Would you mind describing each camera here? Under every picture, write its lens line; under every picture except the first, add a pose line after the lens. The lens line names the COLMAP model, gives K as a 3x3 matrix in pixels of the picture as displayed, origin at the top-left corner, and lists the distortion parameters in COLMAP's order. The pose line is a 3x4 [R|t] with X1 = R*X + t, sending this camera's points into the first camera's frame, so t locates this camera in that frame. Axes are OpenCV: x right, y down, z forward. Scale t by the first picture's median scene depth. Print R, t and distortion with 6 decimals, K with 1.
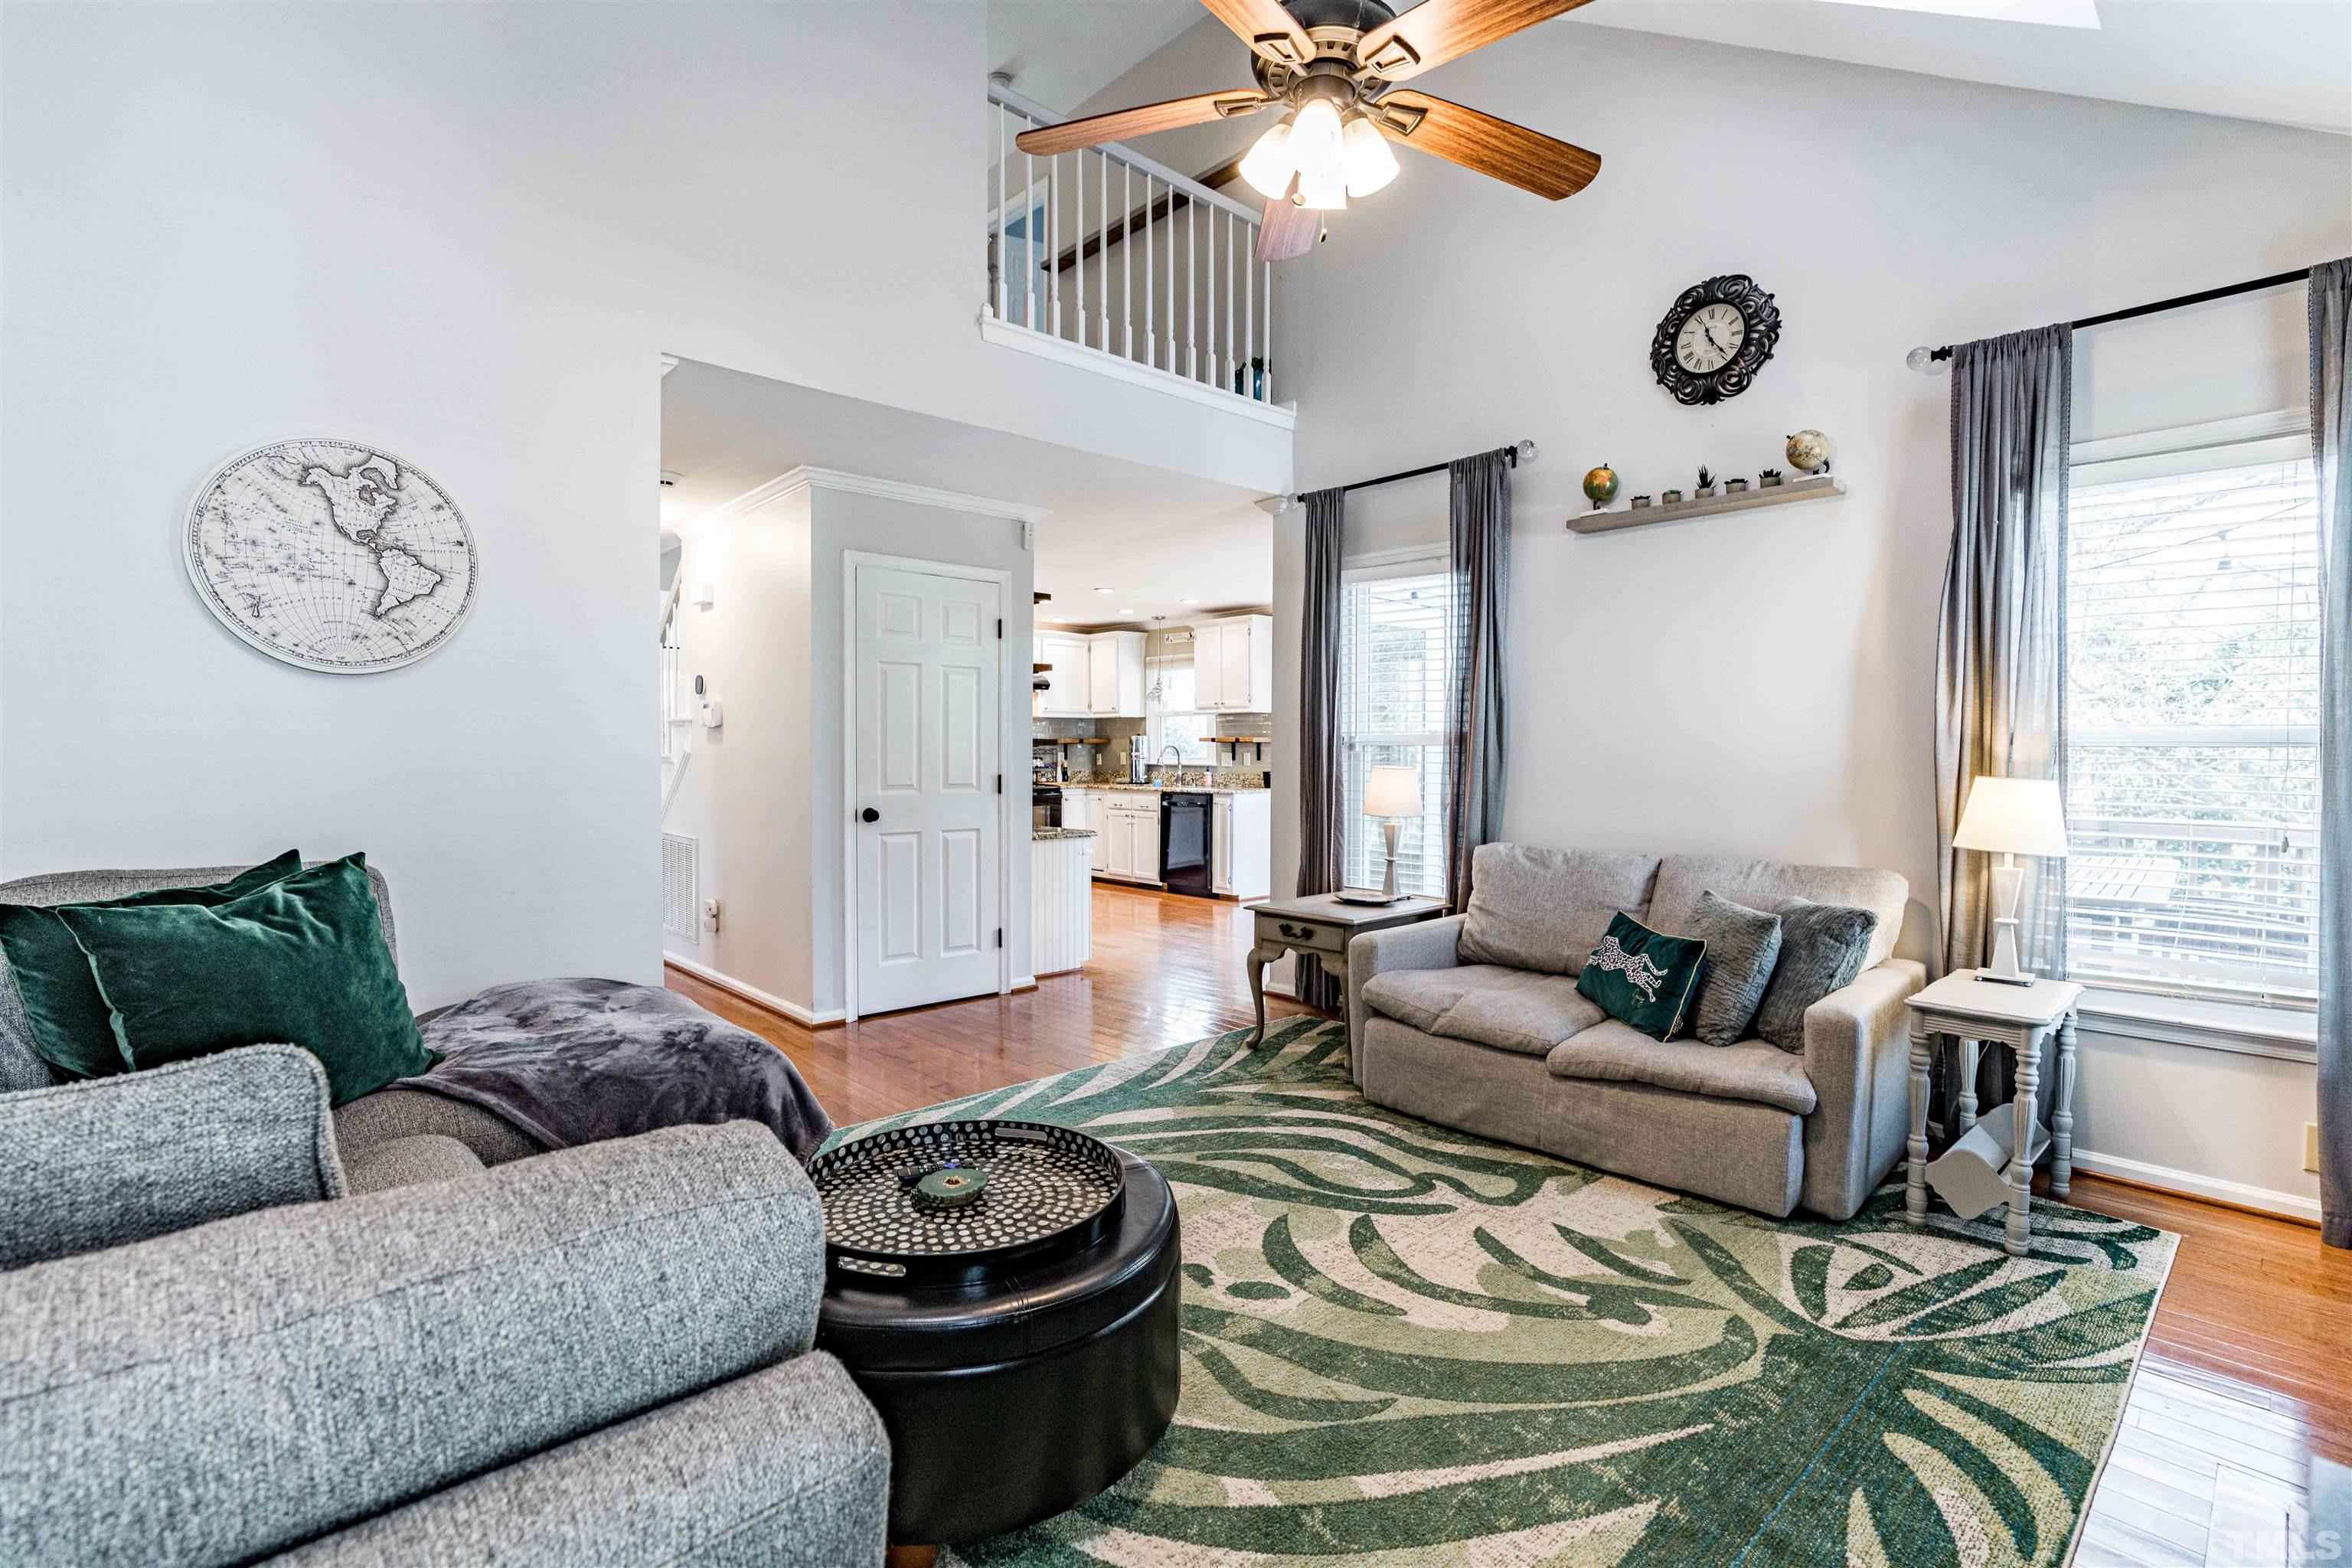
lens RADIAL K [[1076.3, 0, 1175.1], [0, 1076.3, 784.6], [0, 0, 1]] dist [-0.040658, 0.018433]
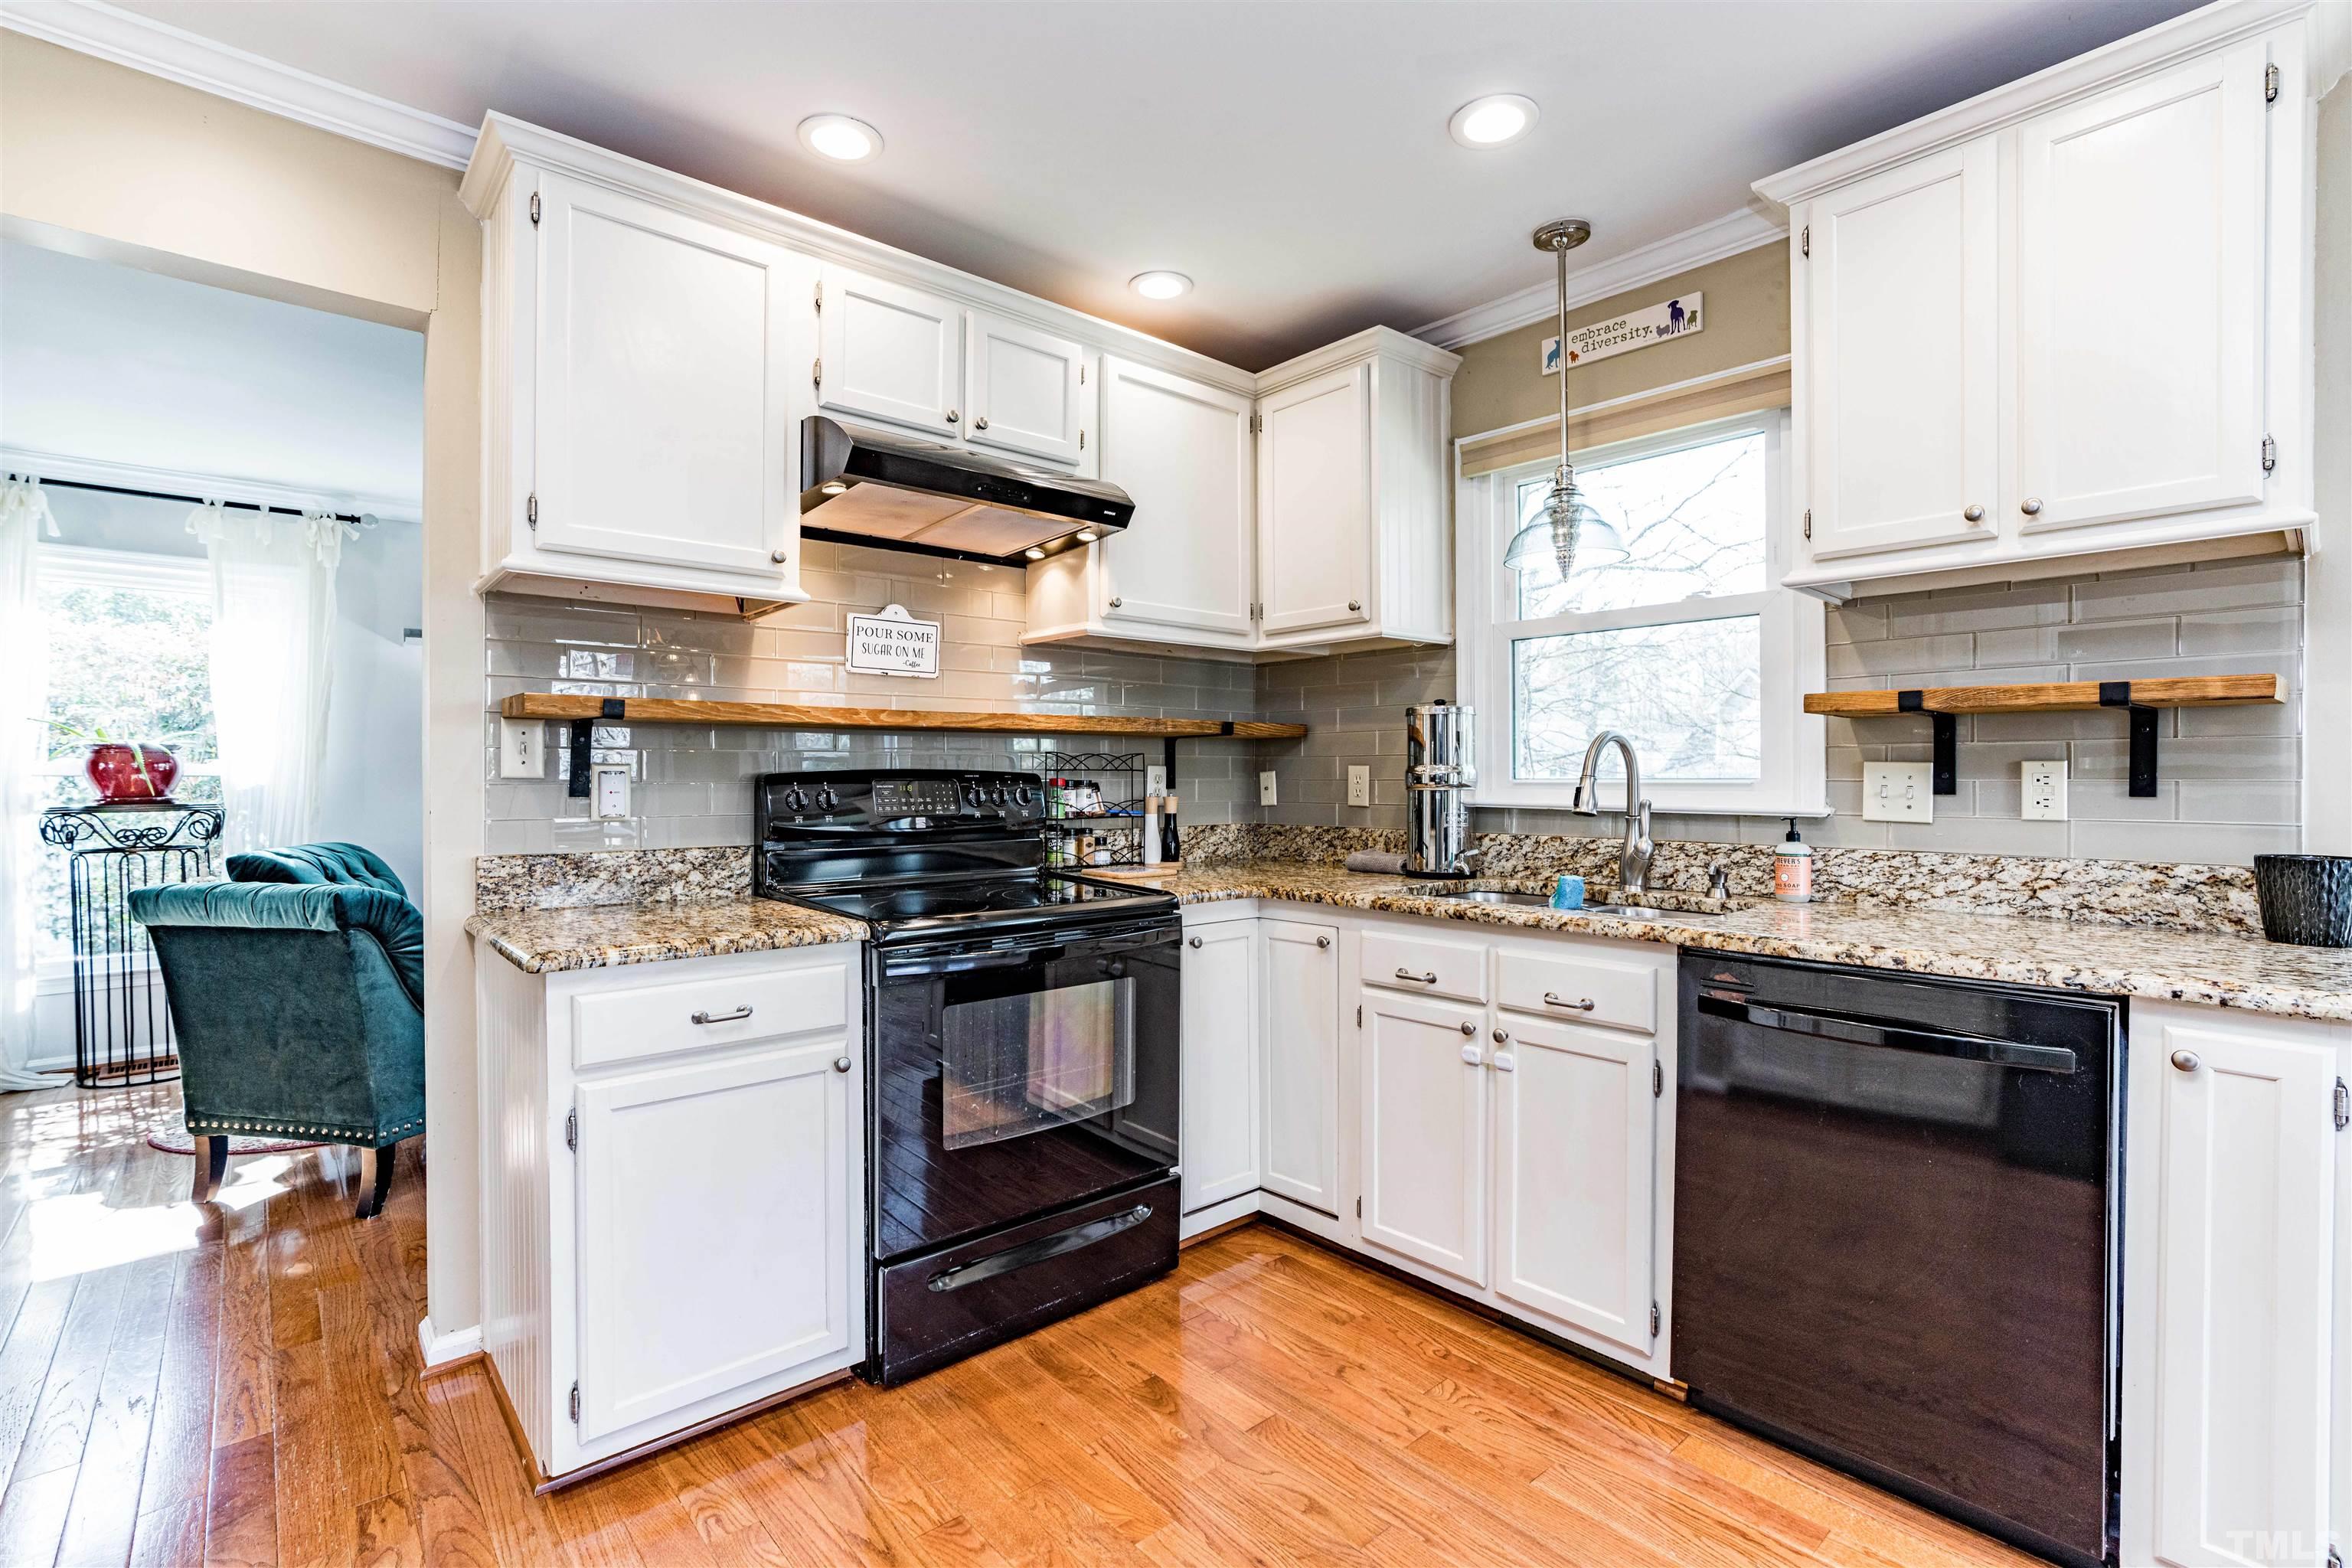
lens RADIAL K [[1076.3, 0, 1176.7], [0, 1076.3, 780.8], [0, 0, 1]] dist [-0.040658, 0.018433]
pose [[0.999644, -0.001258, -0.026664, -0.326513], [0.000548, 0.999646, -0.026609, -0.063019], [0.026688, 0.026585, 0.999290, 2.463023]]
